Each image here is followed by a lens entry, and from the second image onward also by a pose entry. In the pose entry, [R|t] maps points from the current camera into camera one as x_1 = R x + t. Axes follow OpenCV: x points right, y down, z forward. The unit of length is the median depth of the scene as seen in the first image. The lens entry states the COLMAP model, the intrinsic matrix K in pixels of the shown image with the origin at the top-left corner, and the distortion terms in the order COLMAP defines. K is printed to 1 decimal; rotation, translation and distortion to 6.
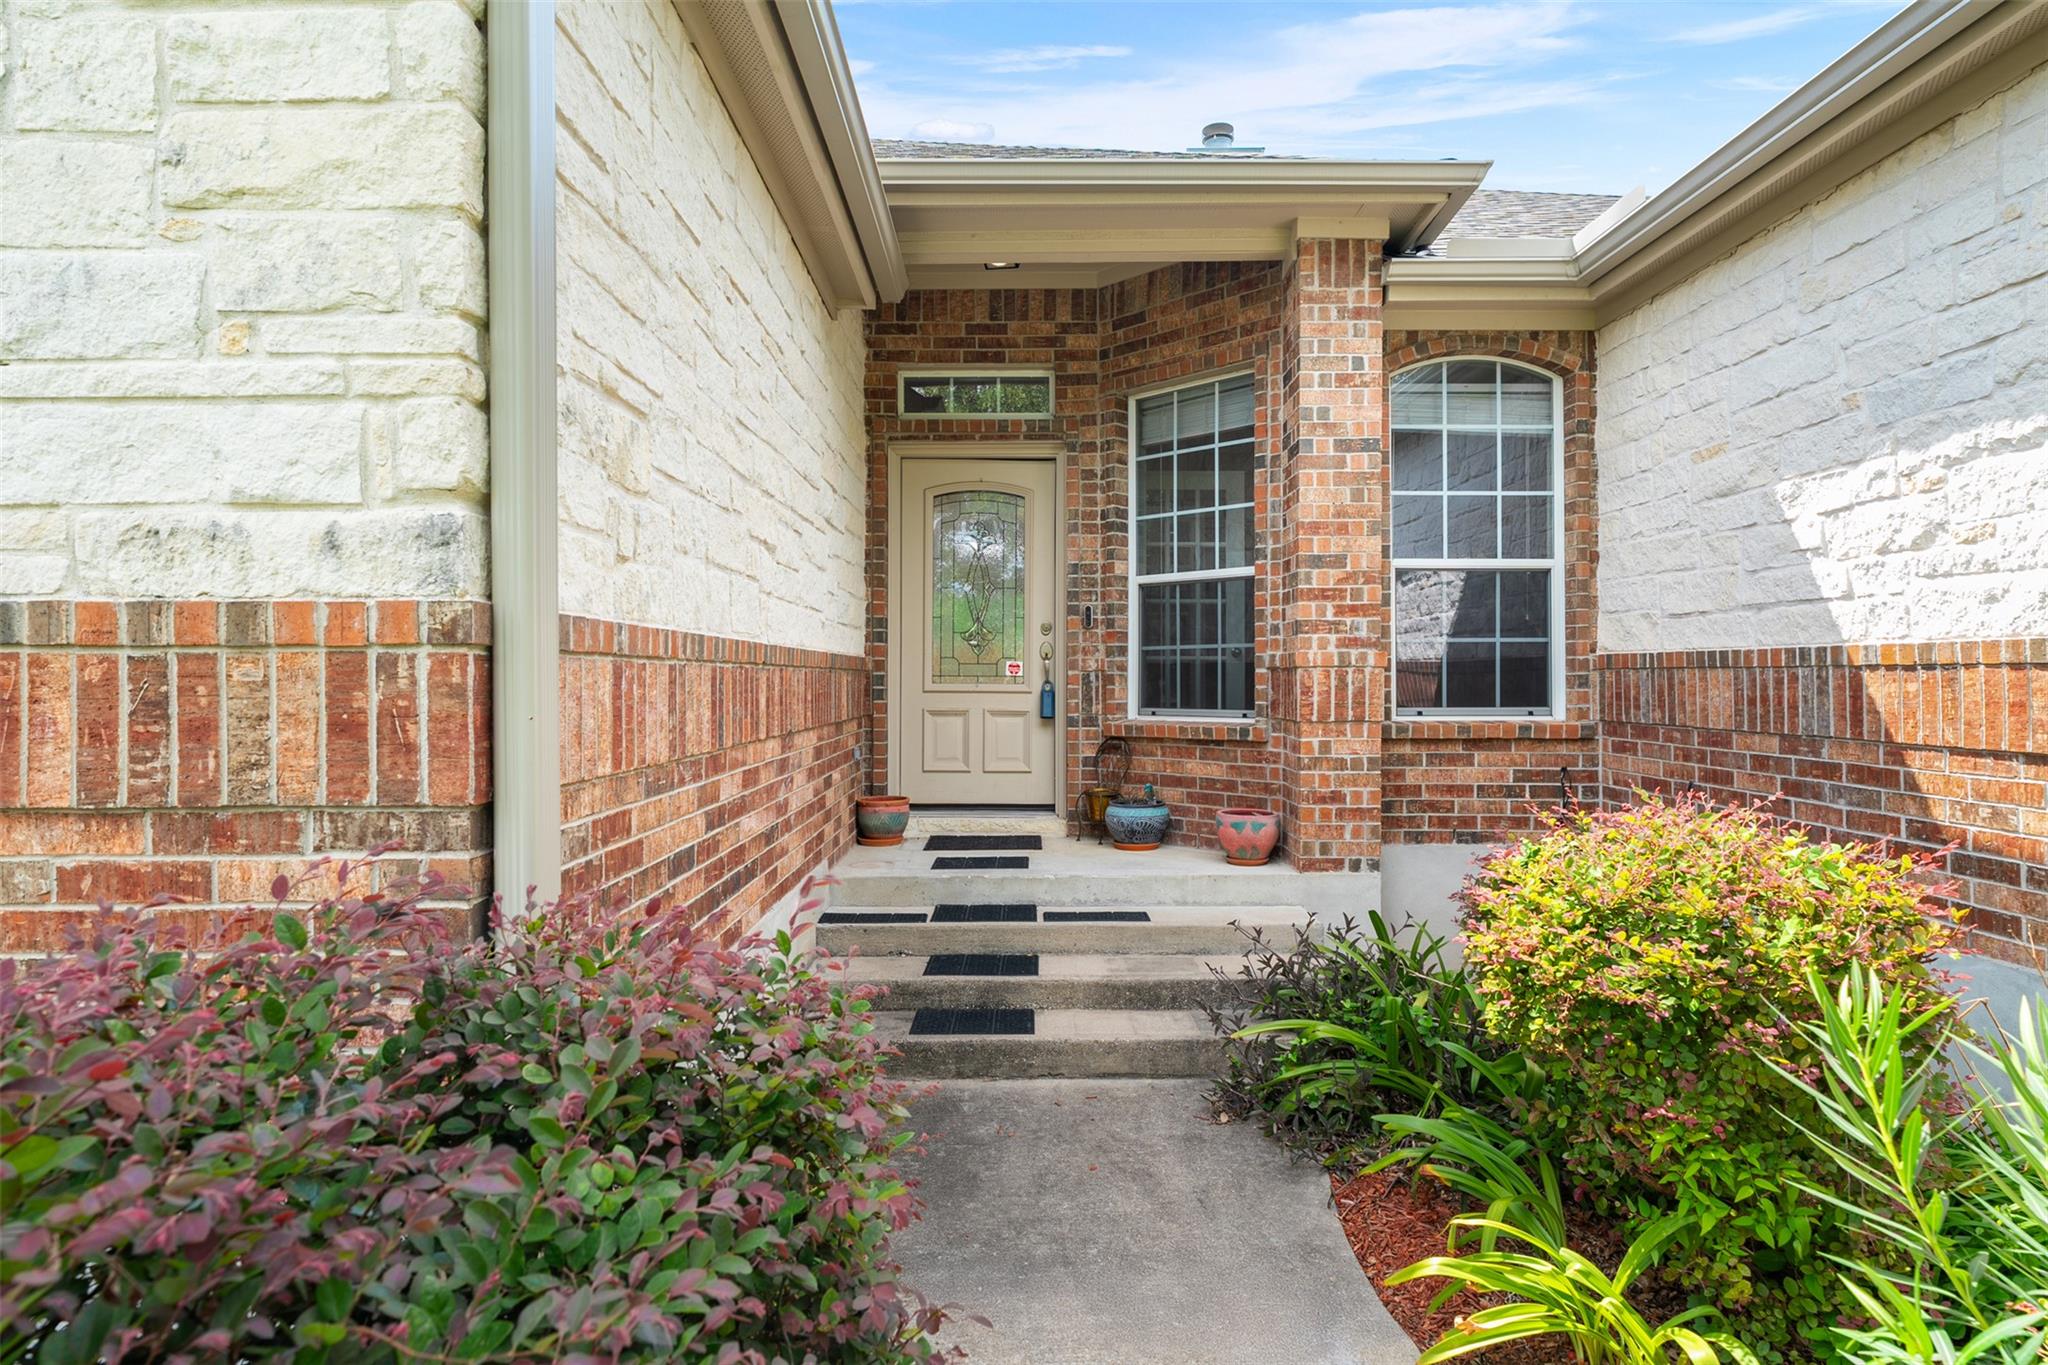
lens RADIAL K [[1118.4, 0, 1024.0], [0, 1118.4, 682.5], [0, 0, 1]] dist [-0.005059, -0.001307]
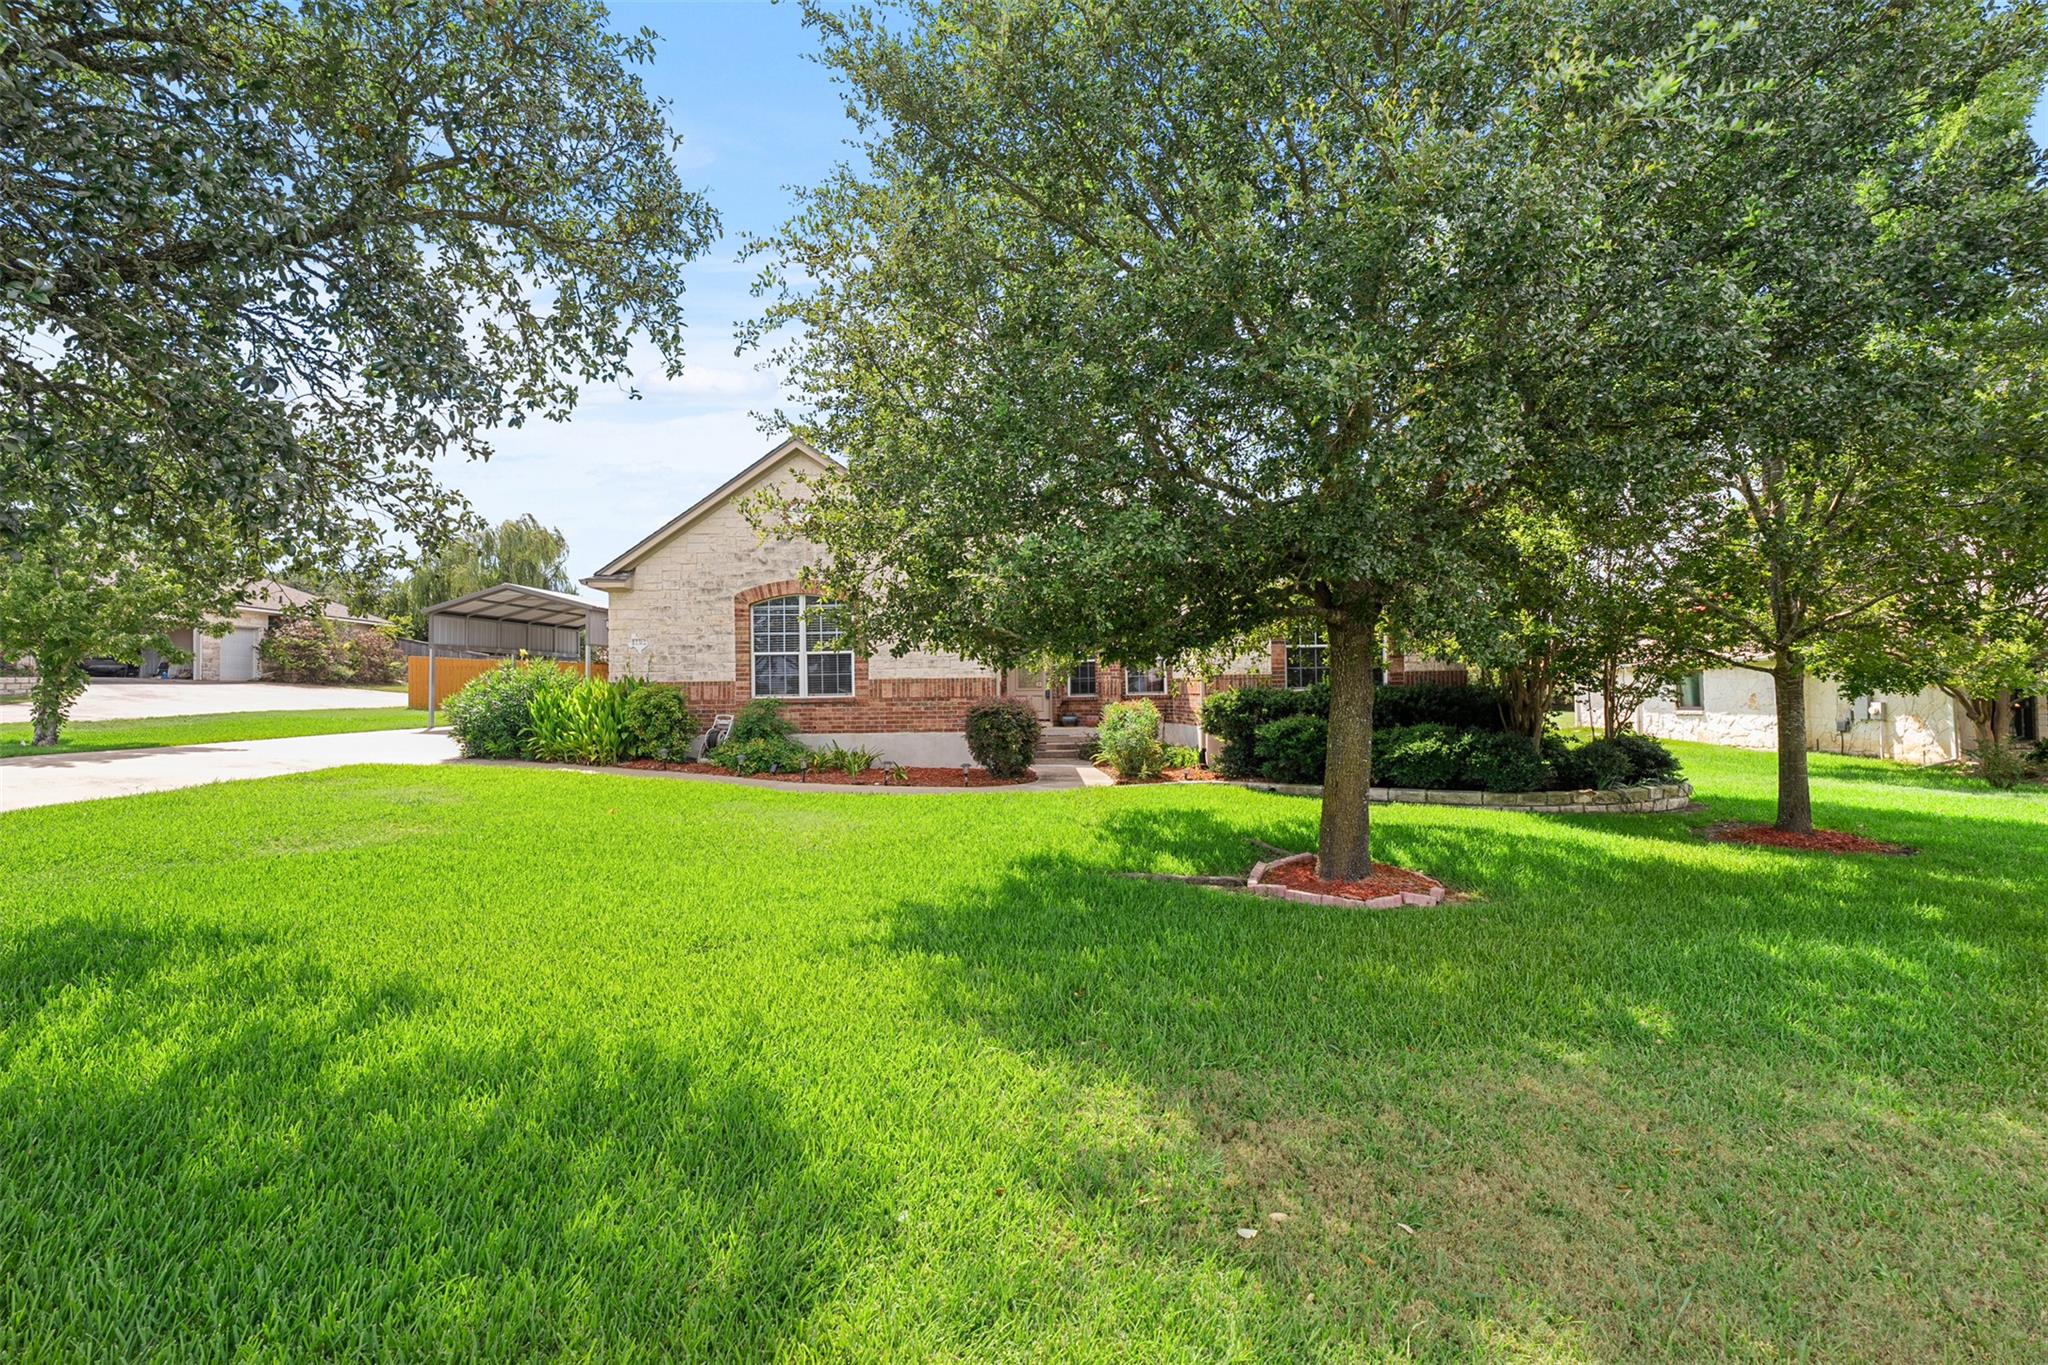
lens RADIAL K [[930.6, 0, 1034.6], [0, 930.6, 664.2], [0, 0, 1]] dist [0.000351, 0.000044]
pose [[0.999877, -0.013667, 0.007732, -0.059654], [0.013954, 0.999165, -0.038411, 0.053230], [-0.007201, 0.038514, 0.999232, -2.808219]]
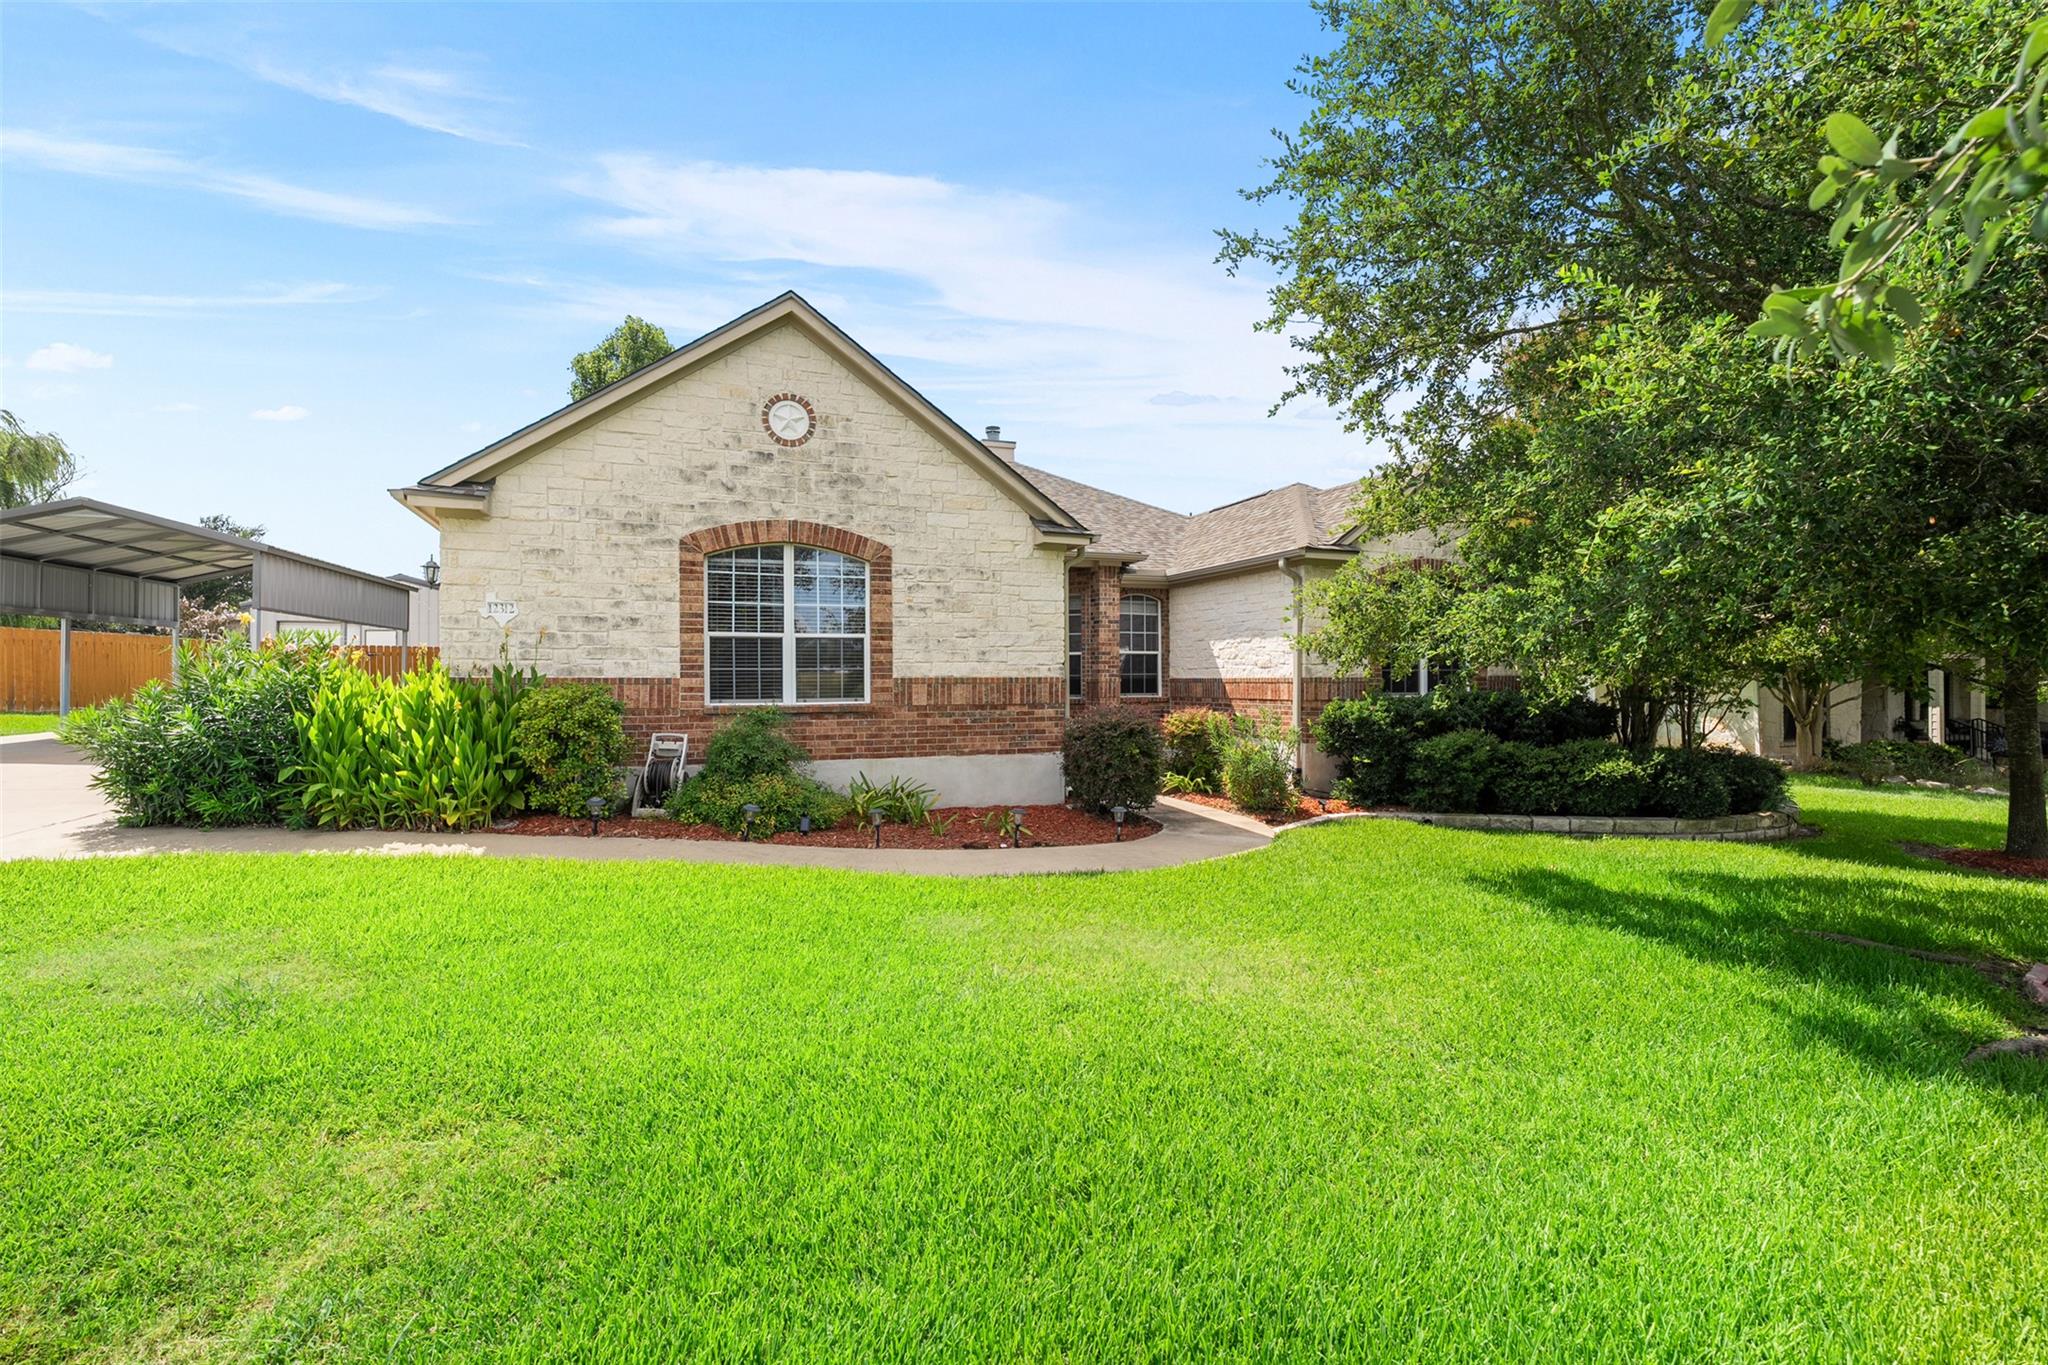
lens RADIAL K [[930.6, 0, 1034.6], [0, 930.6, 664.2], [0, 0, 1]] dist [0.000351, 0.000044]
pose [[0.925773, 0.003728, 0.378060, -1.094587], [0.005037, 0.999741, -0.022193, -0.006213], [-0.378045, 0.022450, 0.925515, -1.724152]]
